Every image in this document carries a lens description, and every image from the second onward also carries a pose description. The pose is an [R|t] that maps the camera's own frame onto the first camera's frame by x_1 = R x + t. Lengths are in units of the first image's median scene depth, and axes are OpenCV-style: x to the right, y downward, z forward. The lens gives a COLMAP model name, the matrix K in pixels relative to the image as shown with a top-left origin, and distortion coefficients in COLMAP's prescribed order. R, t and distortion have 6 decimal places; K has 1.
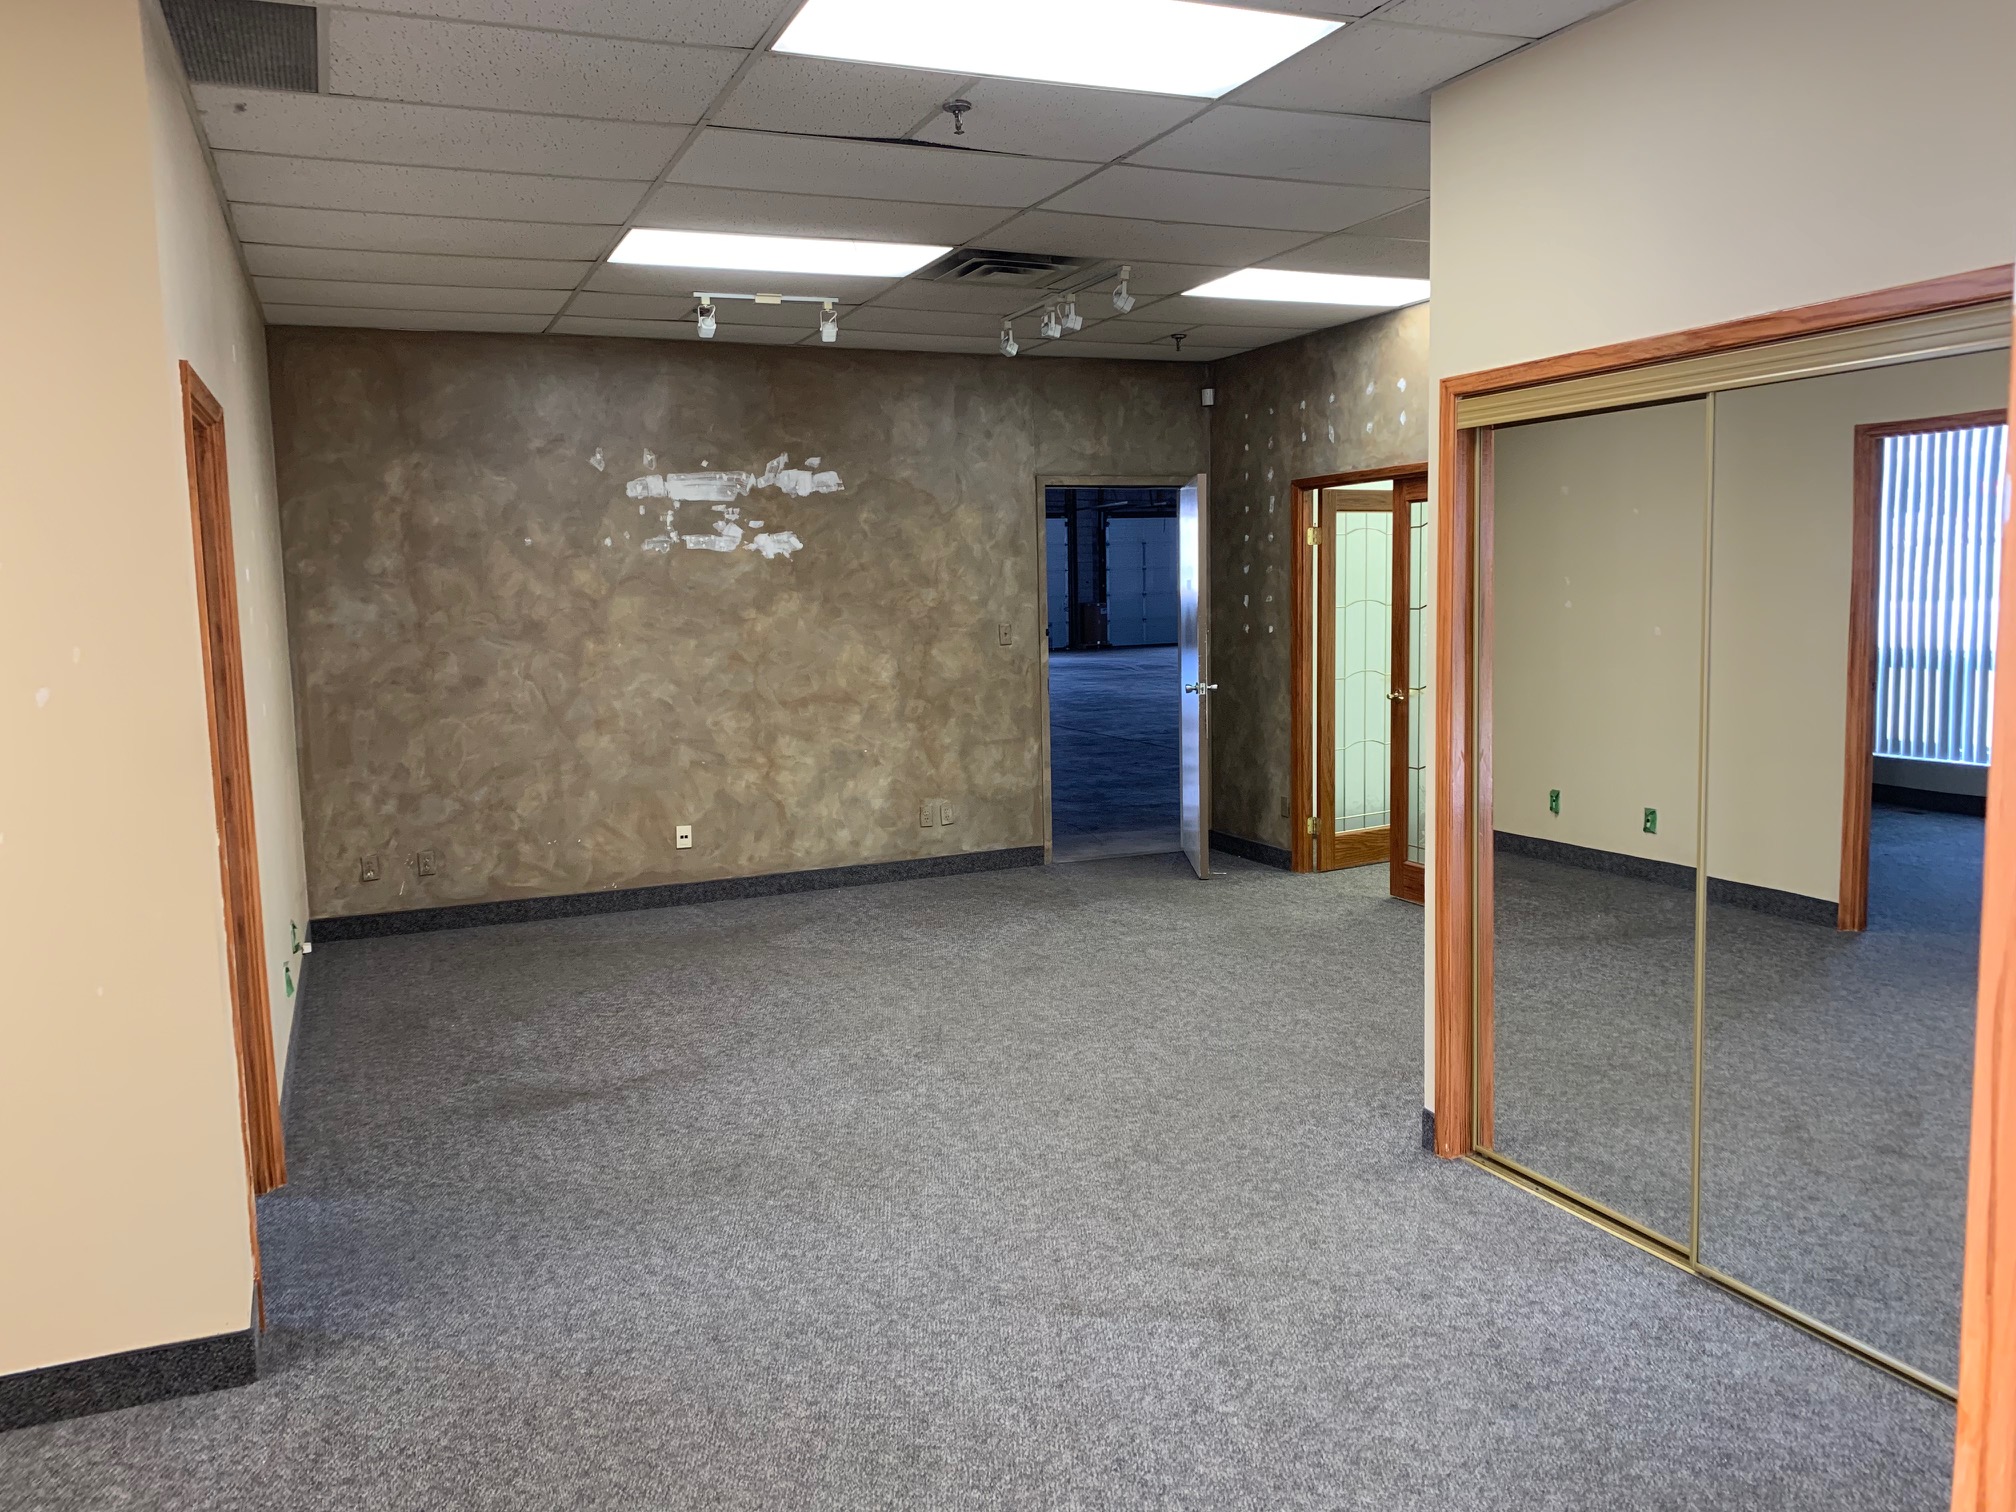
lens RADIAL K [[1535.3, 0, 1012.0], [0, 1535.3, 788.9], [0, 0, 1]] dist [0.033193, -0.034665]
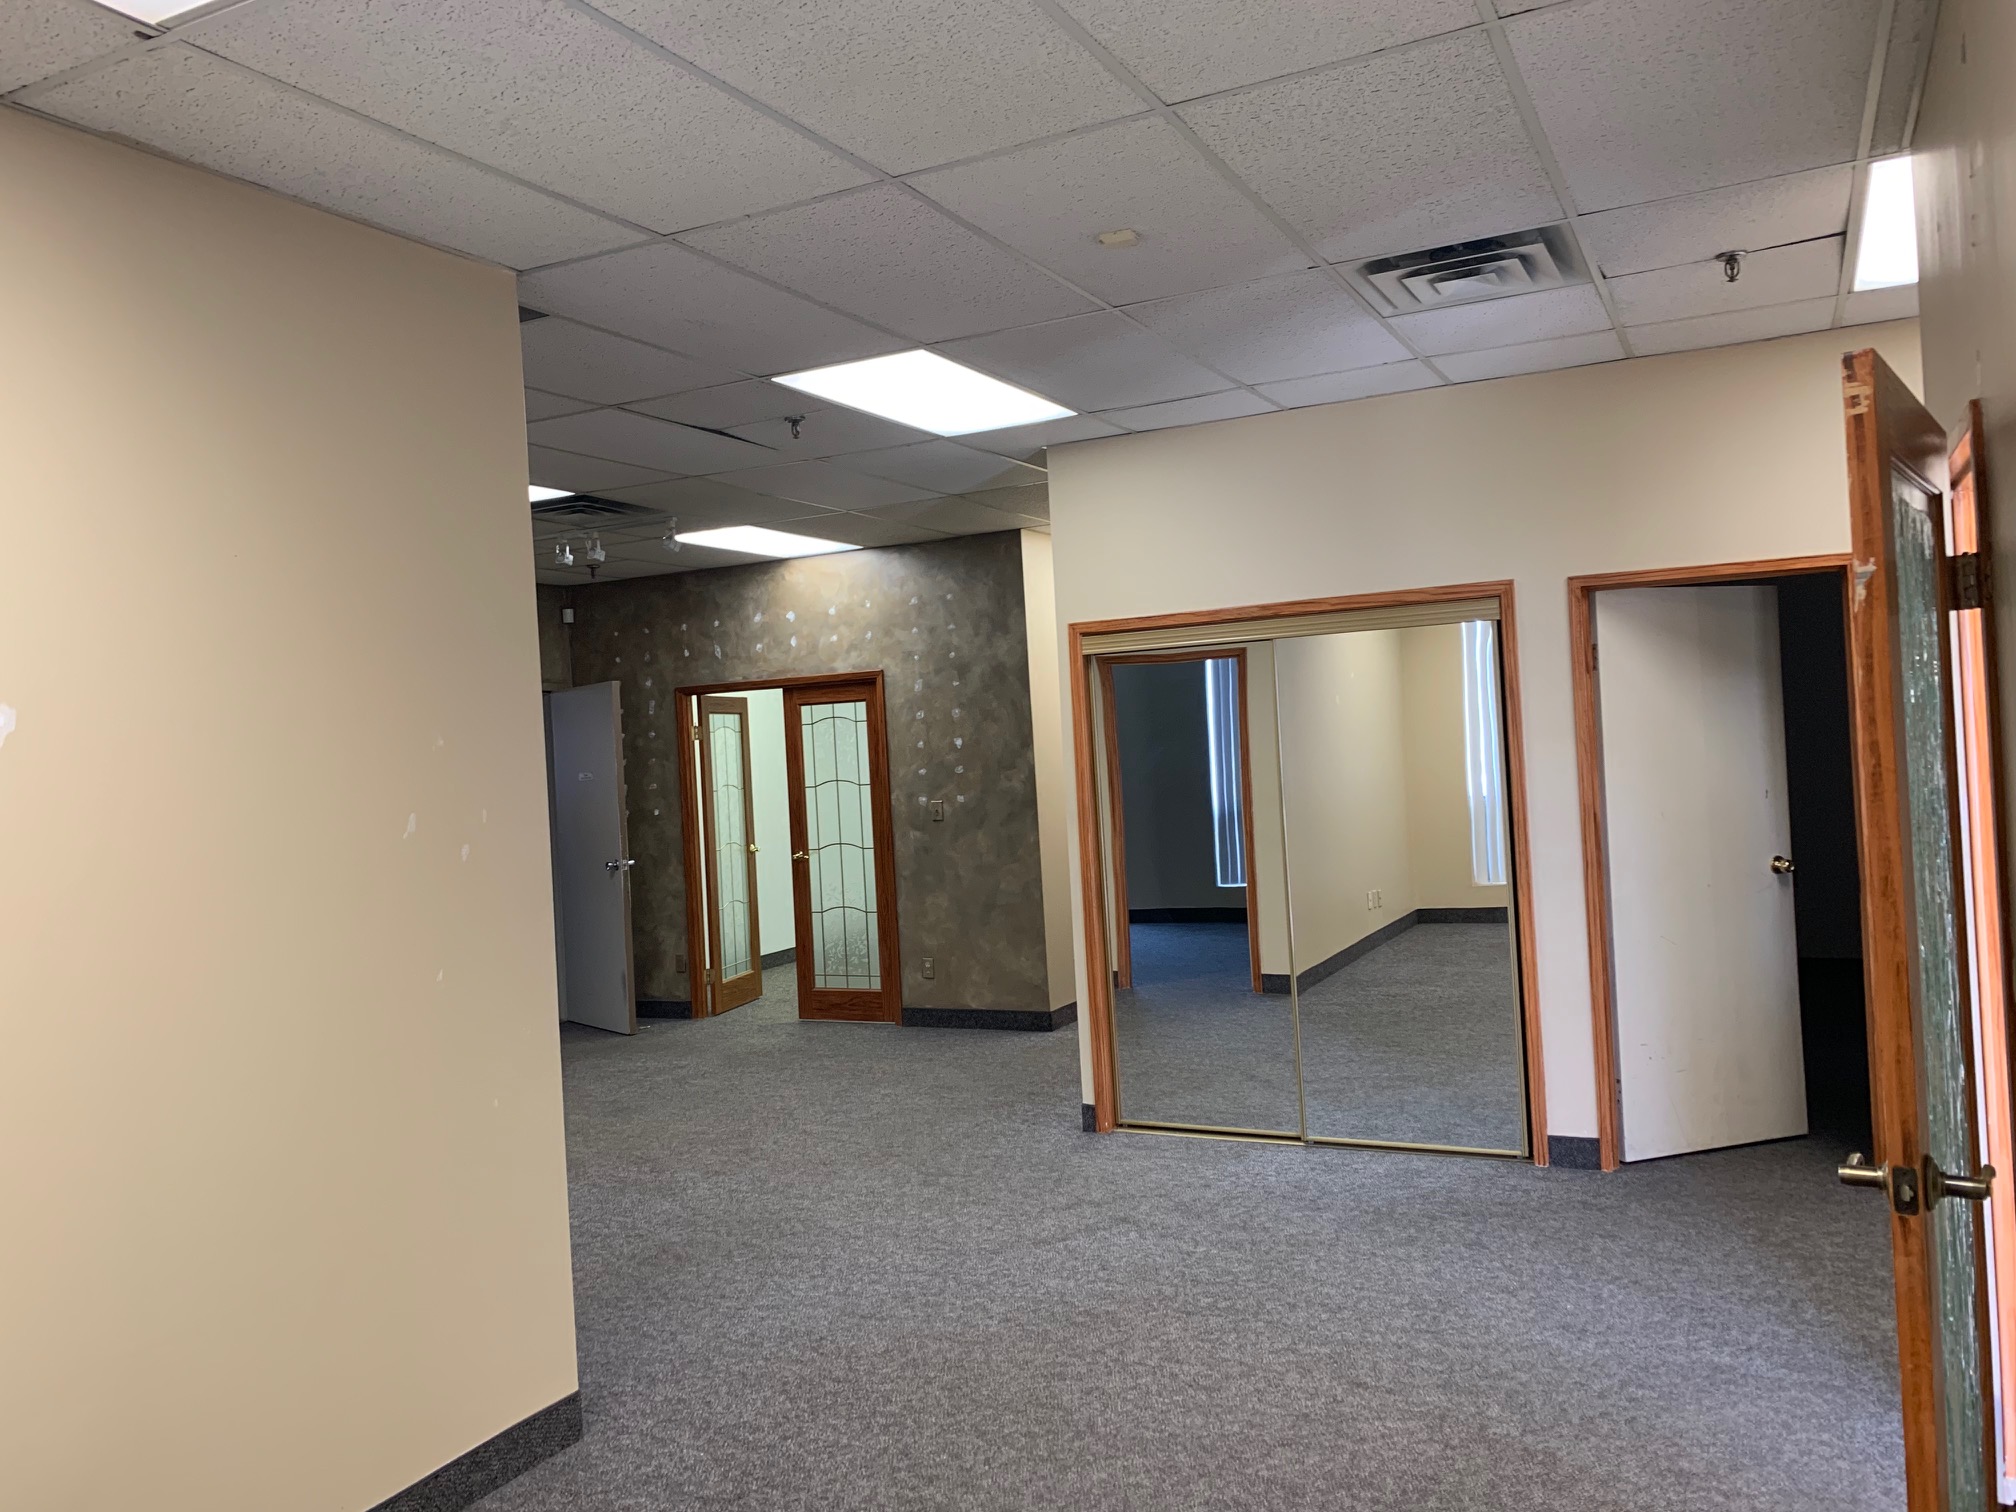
lens RADIAL K [[1535.3, 0, 1011.7], [0, 1535.3, 742.3], [0, 0, 1]] dist [0.033193, -0.034665]
pose [[0.764149, -0.014121, 0.644885, -0.524155], [0.122000, 0.984880, -0.122997, 0.028407], [-0.633397, 0.172664, 0.754318, -0.087421]]
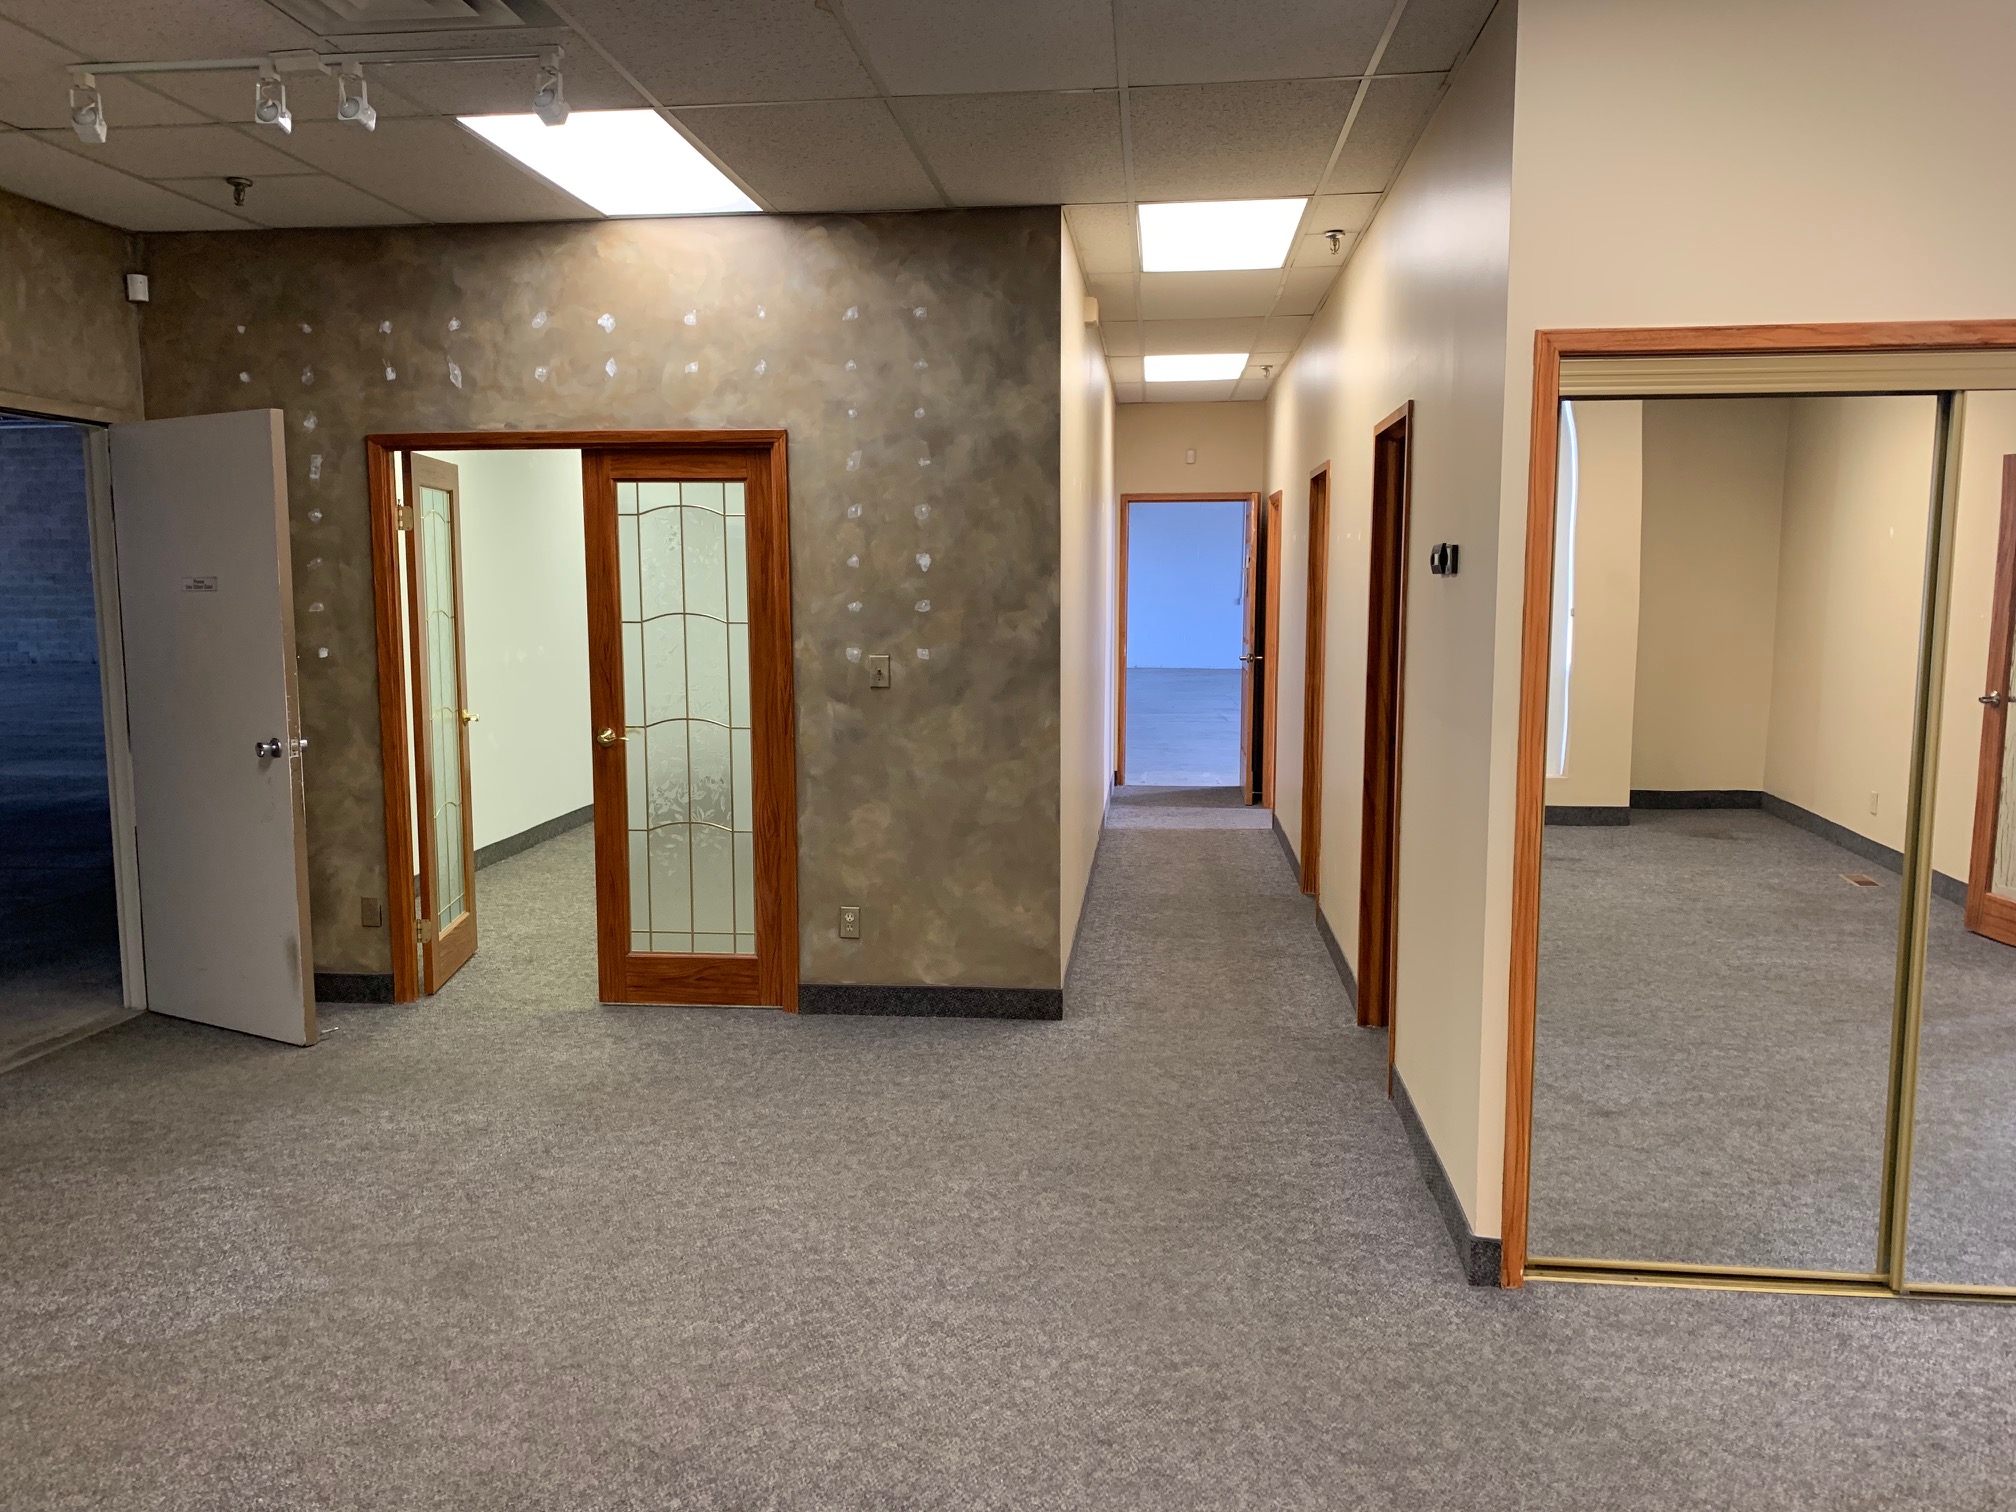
lens RADIAL K [[1535.3, 0, 987.1], [0, 1535.3, 756.6], [0, 0, 1]] dist [0.033193, -0.034665]
pose [[0.487907, -0.080485, 0.869177, -0.386213], [0.107825, 0.993671, 0.031486, -0.067797], [-0.866210, 0.078356, 0.493498, 0.581919]]
